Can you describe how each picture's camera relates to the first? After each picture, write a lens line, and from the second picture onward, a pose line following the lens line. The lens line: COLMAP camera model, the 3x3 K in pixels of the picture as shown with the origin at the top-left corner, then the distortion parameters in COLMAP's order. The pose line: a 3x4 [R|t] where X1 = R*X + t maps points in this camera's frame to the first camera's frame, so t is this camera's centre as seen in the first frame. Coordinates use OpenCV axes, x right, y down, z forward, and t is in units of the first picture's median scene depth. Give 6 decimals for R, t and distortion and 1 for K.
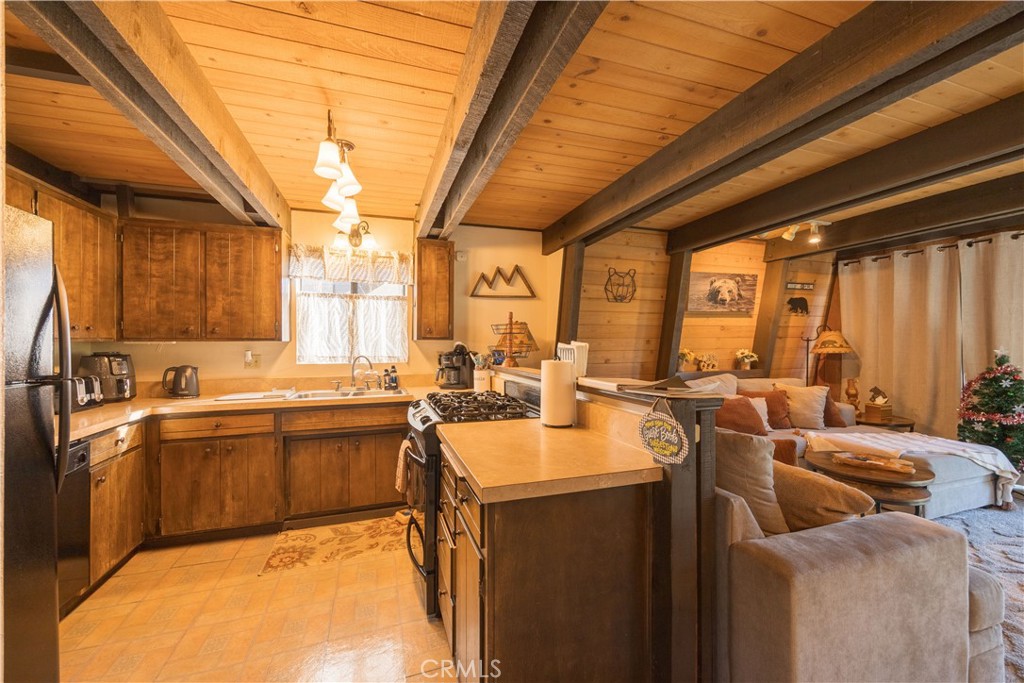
lens RADIAL K [[390.4, 0, 497.9], [0, 390.4, 341.6], [0, 0, 1]] dist [-0.002489, -0.000341]
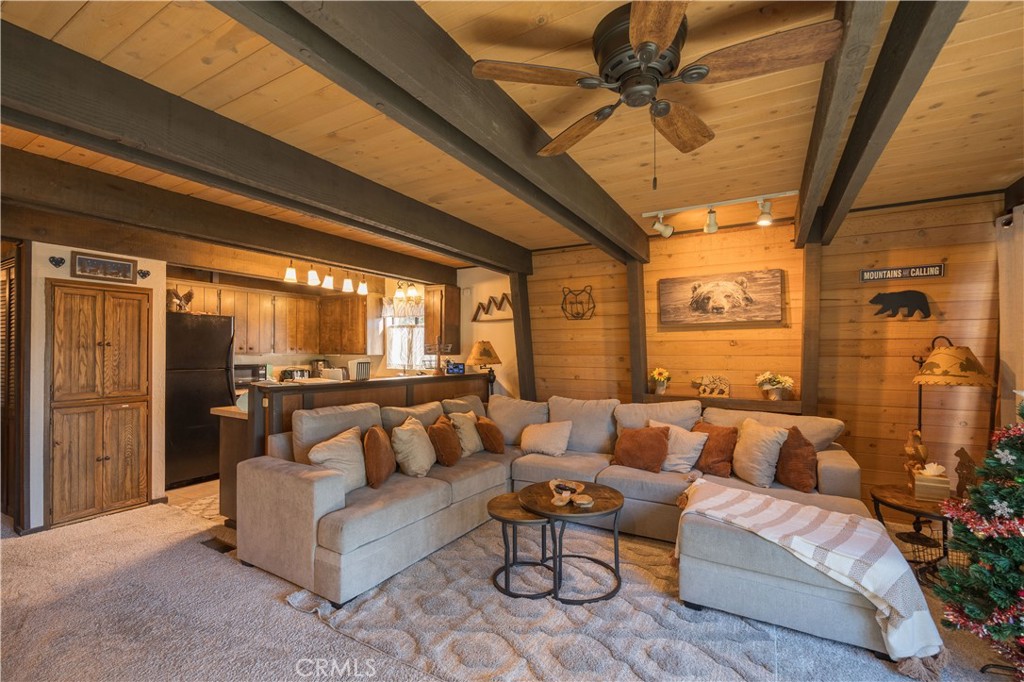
lens RADIAL K [[420.9, 0, 516.6], [0, 420.9, 351.4], [0, 0, 1]] dist [-0.013736, 0.001755]
pose [[0.687533, 0.006687, -0.726122, 1.160670], [-0.005272, 0.999977, 0.004217, -0.025966], [0.726134, 0.000929, 0.687553, 0.156542]]
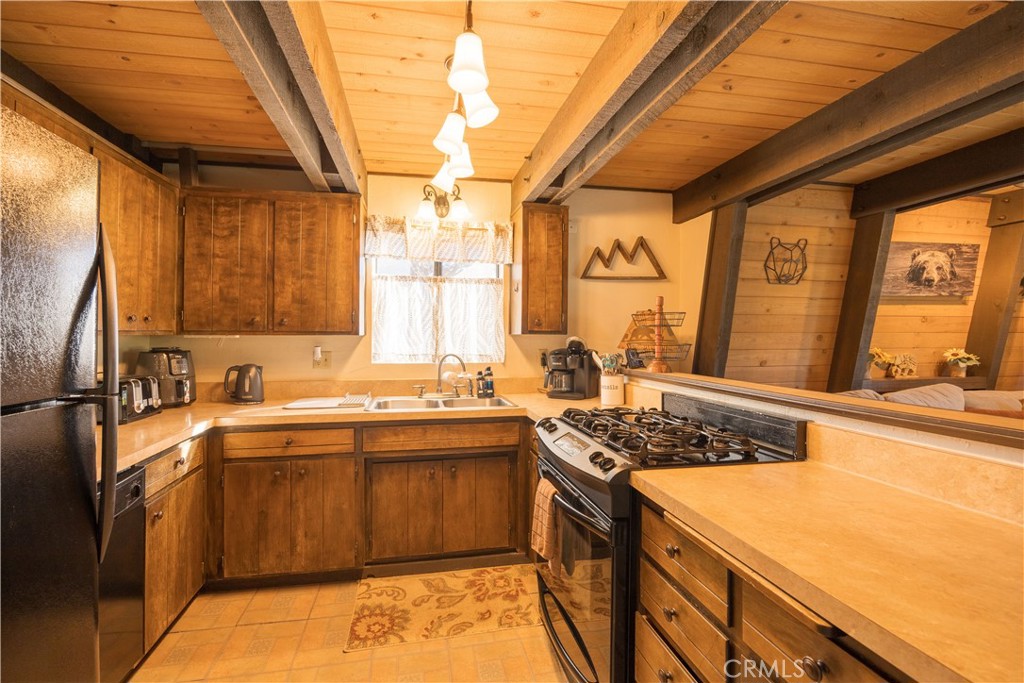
lens RADIAL K [[423.7, 0, 484.0], [0, 423.7, 330.0], [0, 0, 1]] dist [-0.012828, 0.001105]
pose [[0.990236, 0.003200, -0.139363, -0.160751], [-0.004771, 0.999929, -0.010936, -0.003340], [0.139318, 0.011494, 0.990181, 0.158840]]
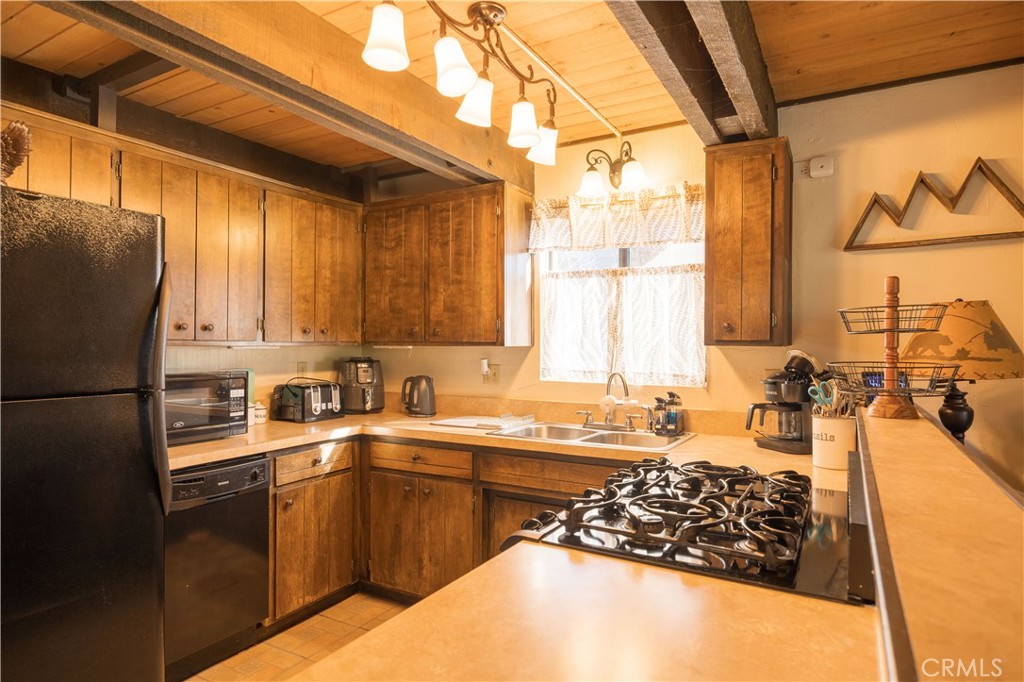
lens RADIAL K [[584.3, 0, 523.2], [0, 584.3, 341.1], [0, 0, 1]] dist [-0.004387, -0.004026]
pose [[0.679292, 0.000829, -0.733868, 0.192332], [-0.004751, 0.999983, -0.003269, -0.006364], [0.733853, 0.005707, 0.679284, 0.294166]]
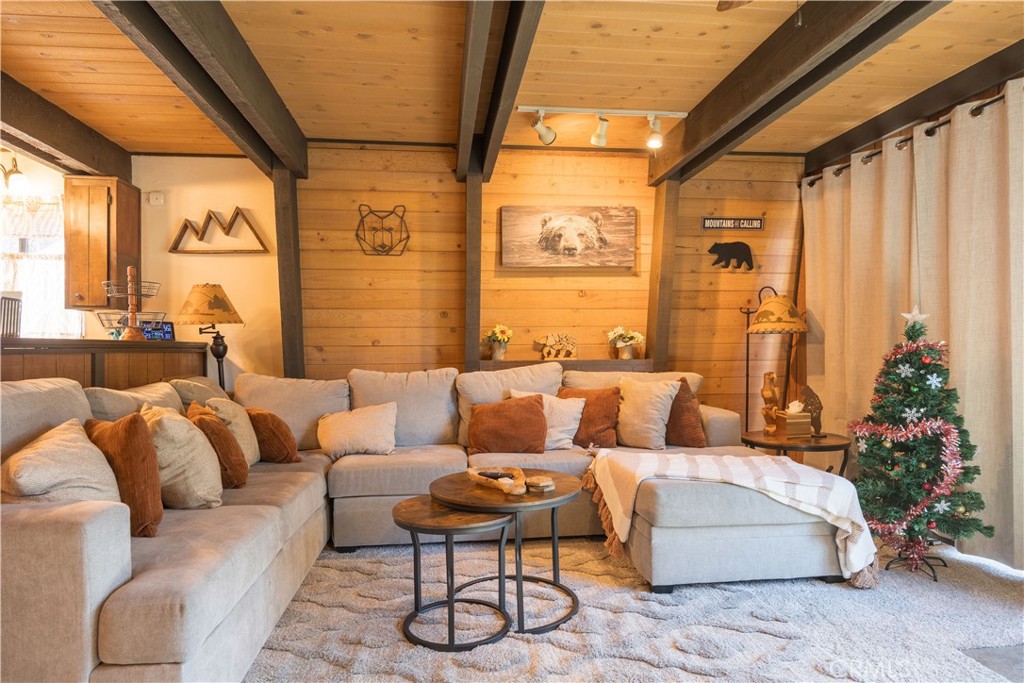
lens RADIAL K [[584.3, 0, 492.6], [0, 584.3, 350.9], [0, 0, 1]] dist [-0.004387, -0.004026]
pose [[0.981069, 0.001182, -0.193654, 0.811319], [0.001085, 0.999932, 0.011596, 0.062630], [0.193655, -0.011587, 0.981001, 0.046643]]
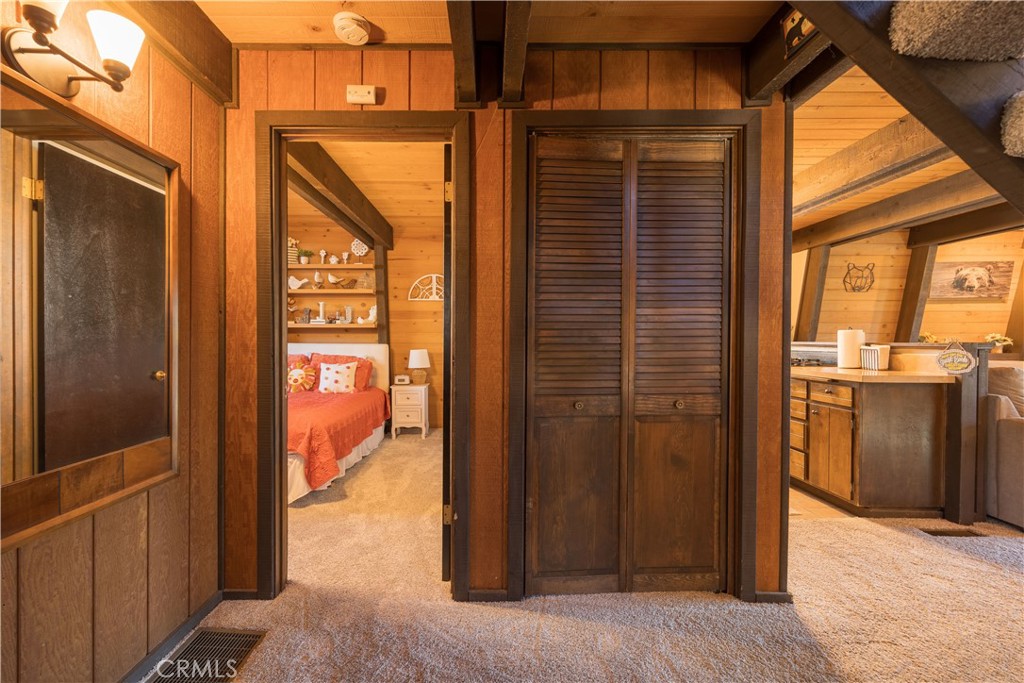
lens RADIAL K [[418.9, 0, 484.7], [0, 418.9, 342.2], [0, 0, 1]] dist [-0.007399, 0.001454]
pose [[0.952301, 0.007976, -0.305055, -0.432856], [-0.004167, 0.999905, 0.013134, 0.044877], [0.305131, -0.011236, 0.952244, -0.623667]]
